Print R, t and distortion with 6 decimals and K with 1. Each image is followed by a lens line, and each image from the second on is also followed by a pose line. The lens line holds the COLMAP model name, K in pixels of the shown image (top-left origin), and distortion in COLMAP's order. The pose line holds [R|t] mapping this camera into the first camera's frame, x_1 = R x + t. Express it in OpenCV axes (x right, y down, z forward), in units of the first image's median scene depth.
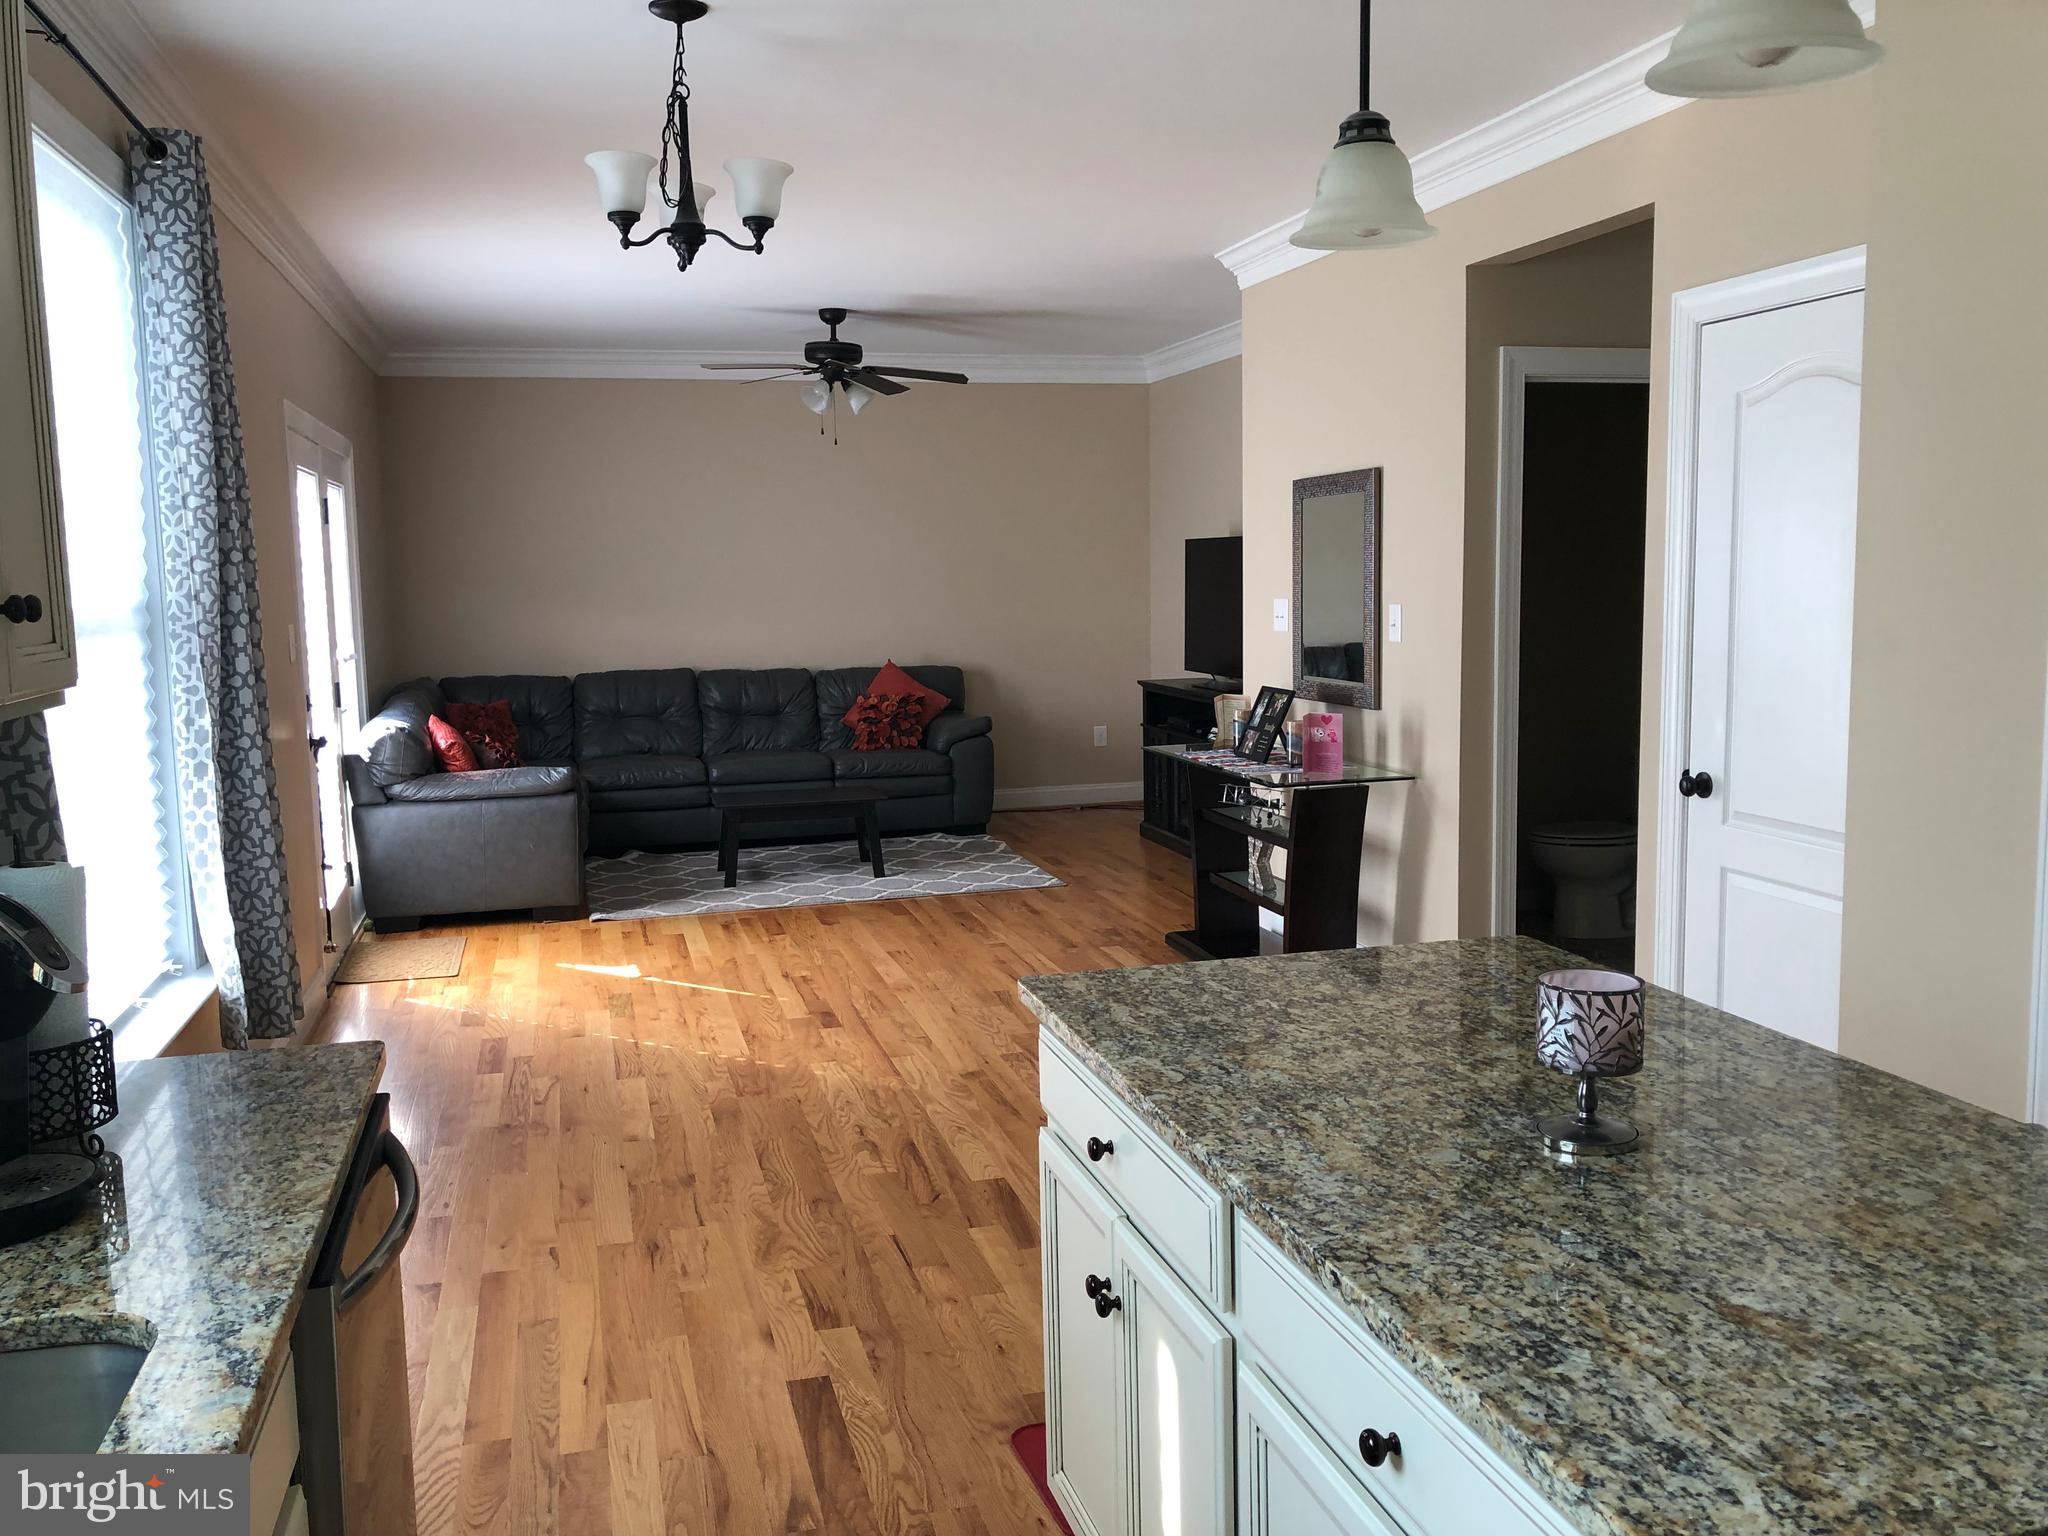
lens RADIAL K [[1673.3, 0, 1011.6], [0, 1673.3, 767.4], [0, 0, 1]] dist [0.124106, -0.201772]
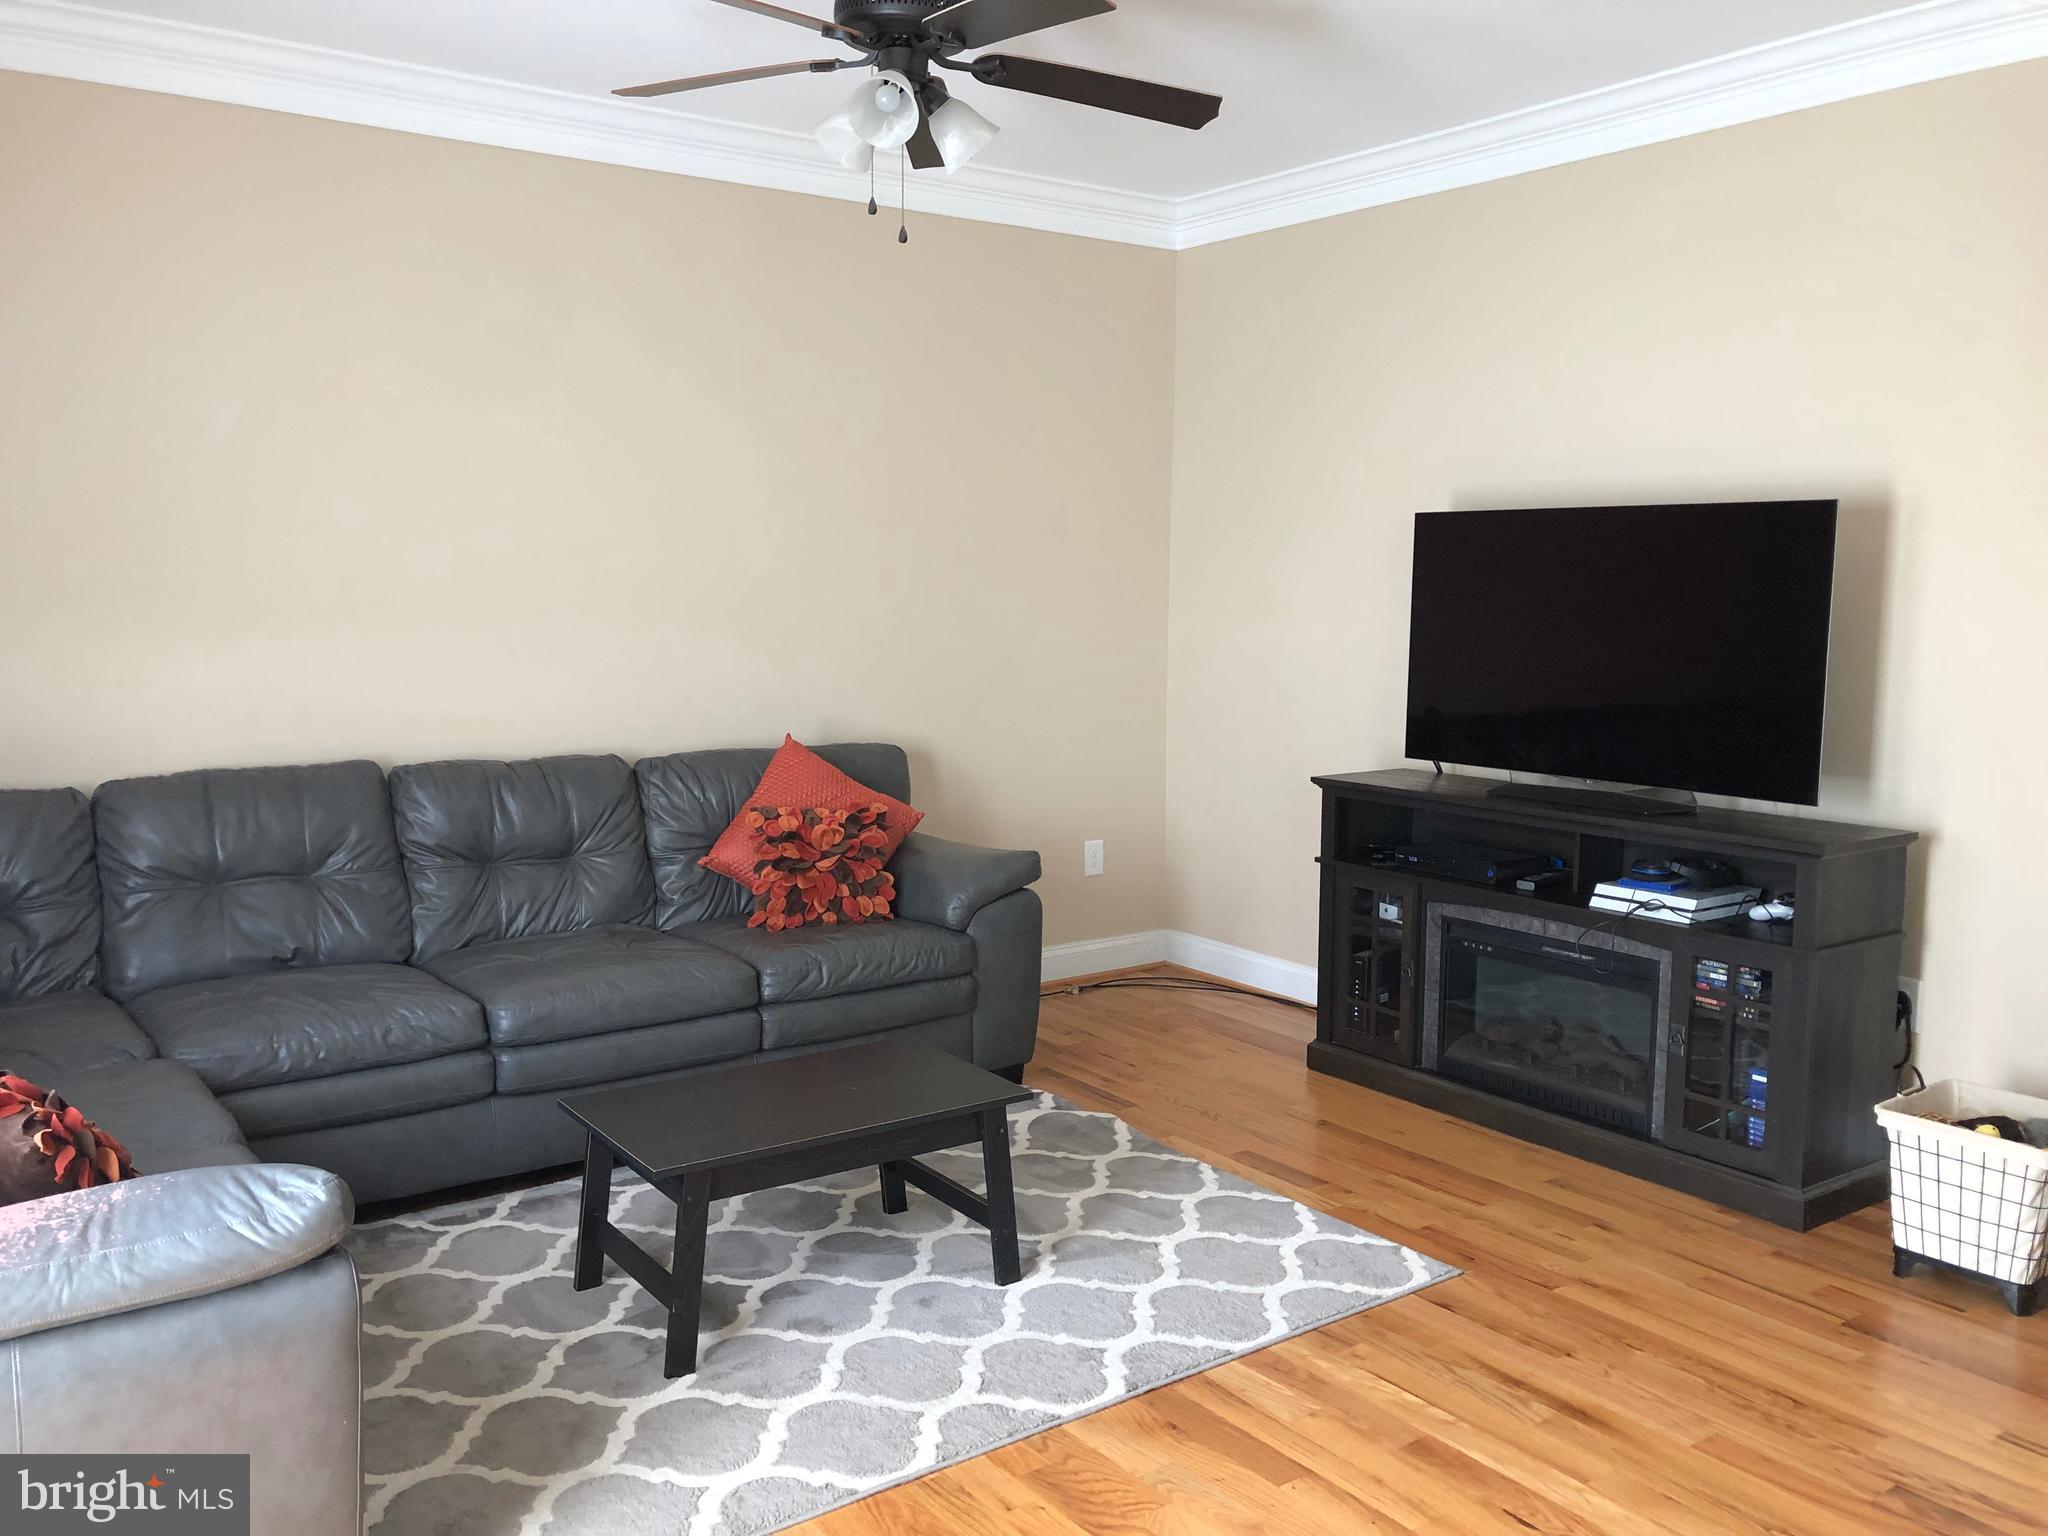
lens RADIAL K [[1695.2, 0, 1013.4], [0, 1695.2, 760.3], [0, 0, 1]] dist [0.067972, -0.119532]
pose [[0.934878, -0.013271, 0.354720, -0.230925], [0.017972, 0.999789, -0.009960, -0.061163], [-0.354513, 0.015686, 0.934919, 0.609196]]
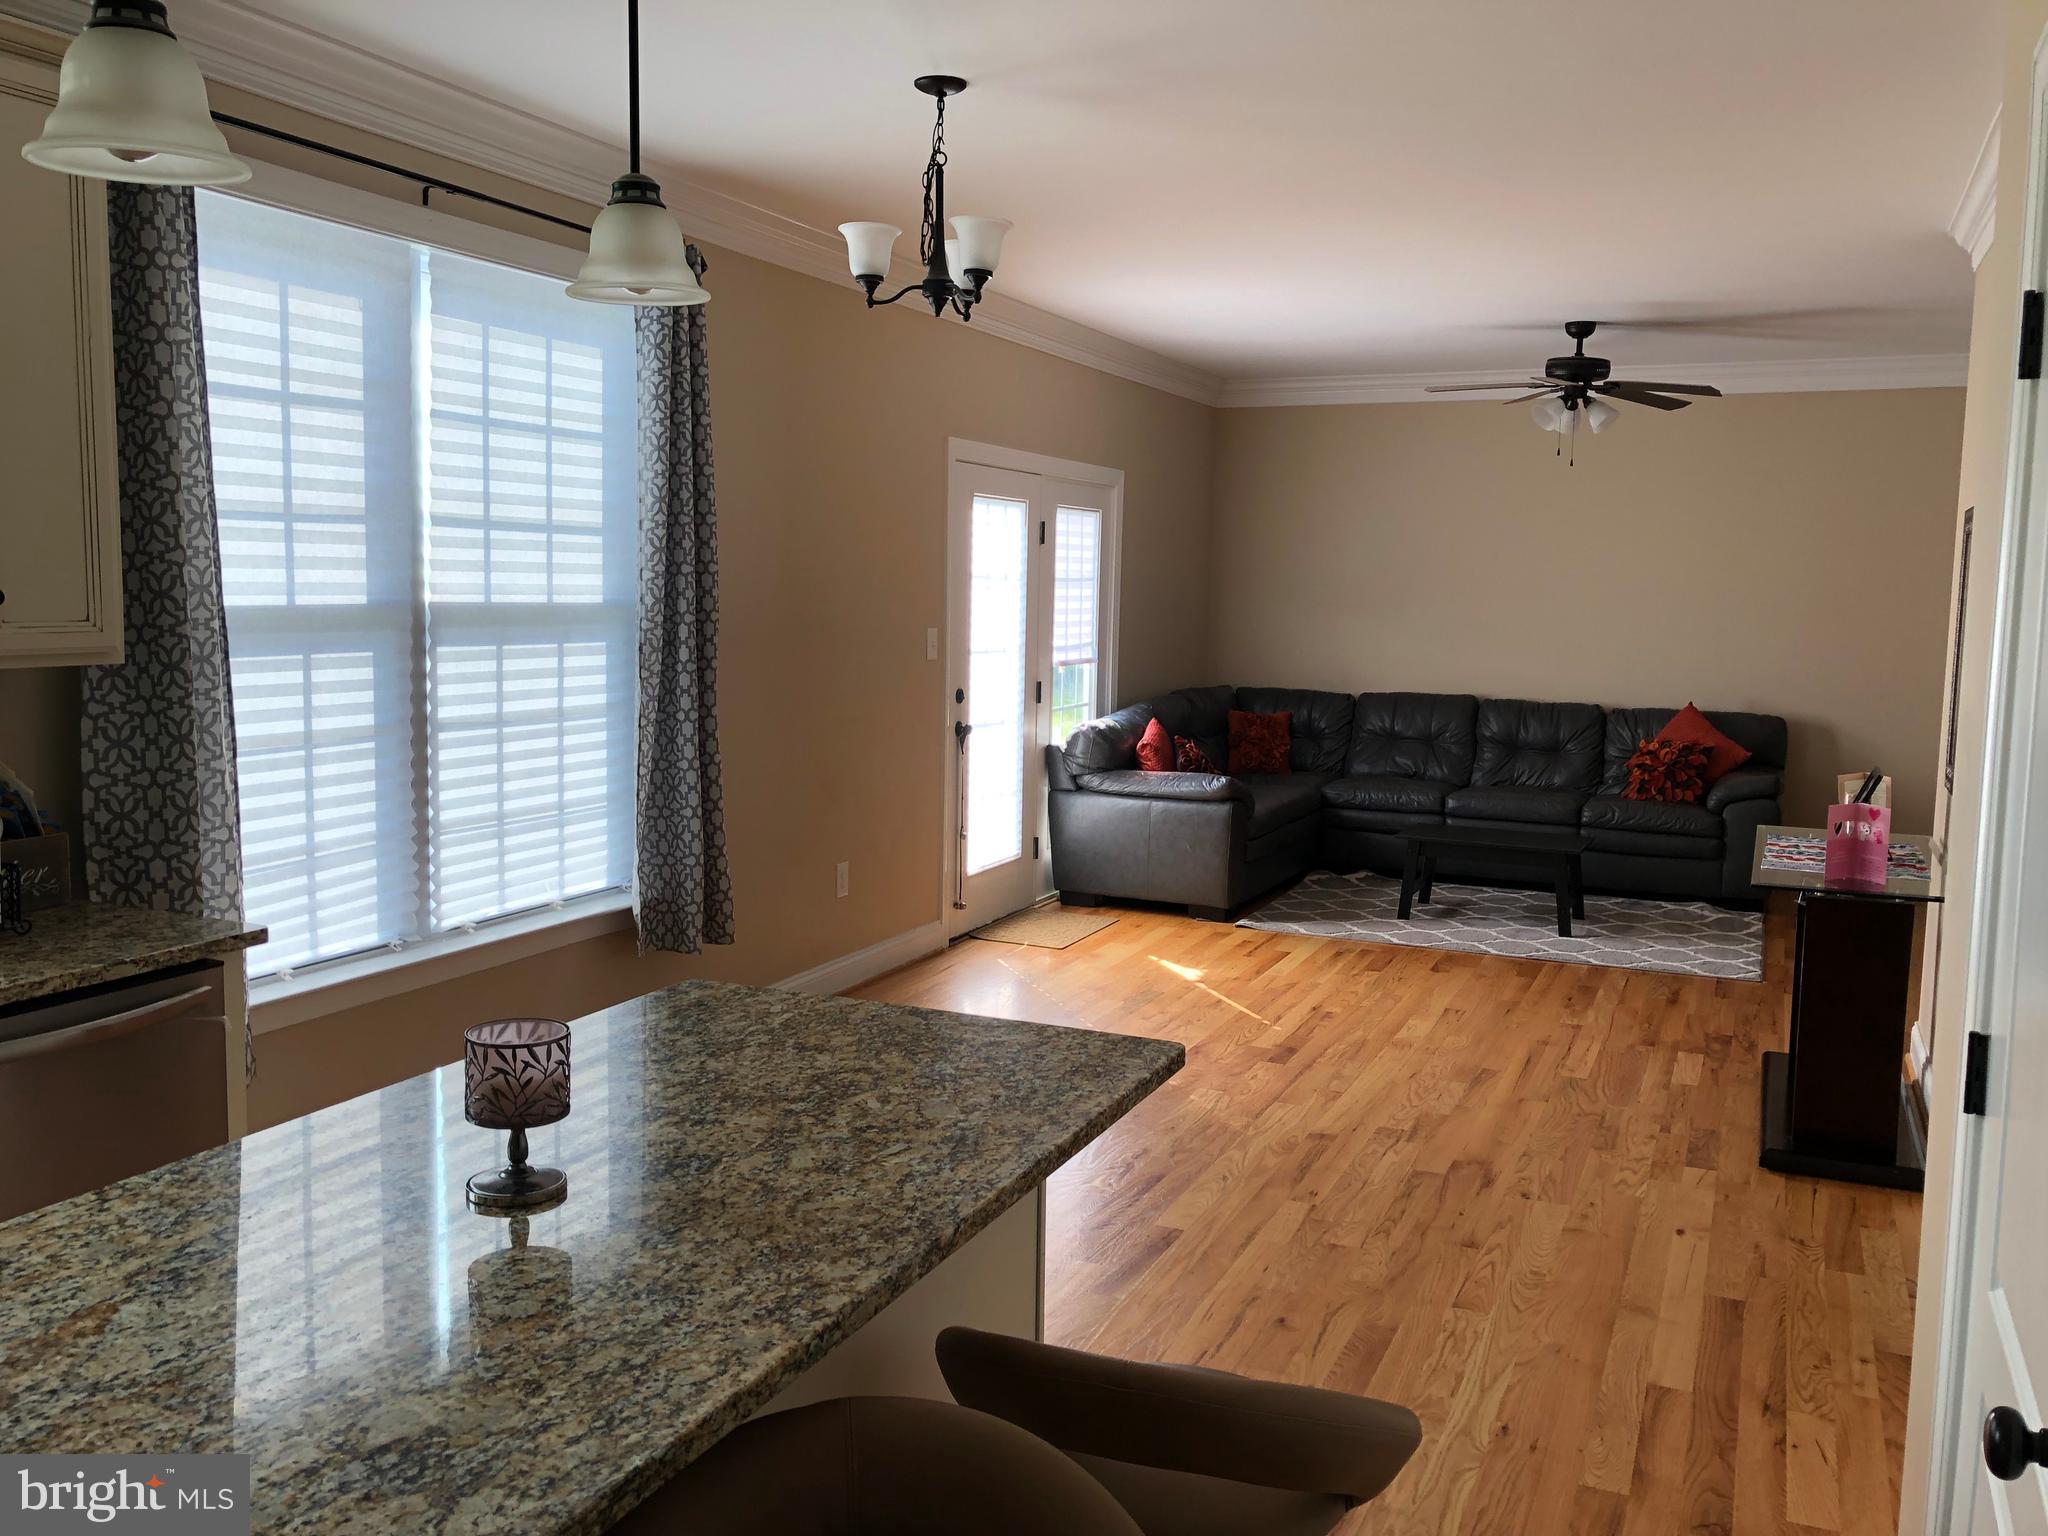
lens RADIAL K [[1686.9, 0, 1011.3], [0, 1686.9, 765.7], [0, 0, 1]] dist [0.015443, -0.017421]
pose [[0.773792, 0.104374, -0.624782, 0.258628], [-0.111083, 0.993406, 0.028378, -0.019809], [0.623624, 0.047444, 0.780283, 0.088088]]
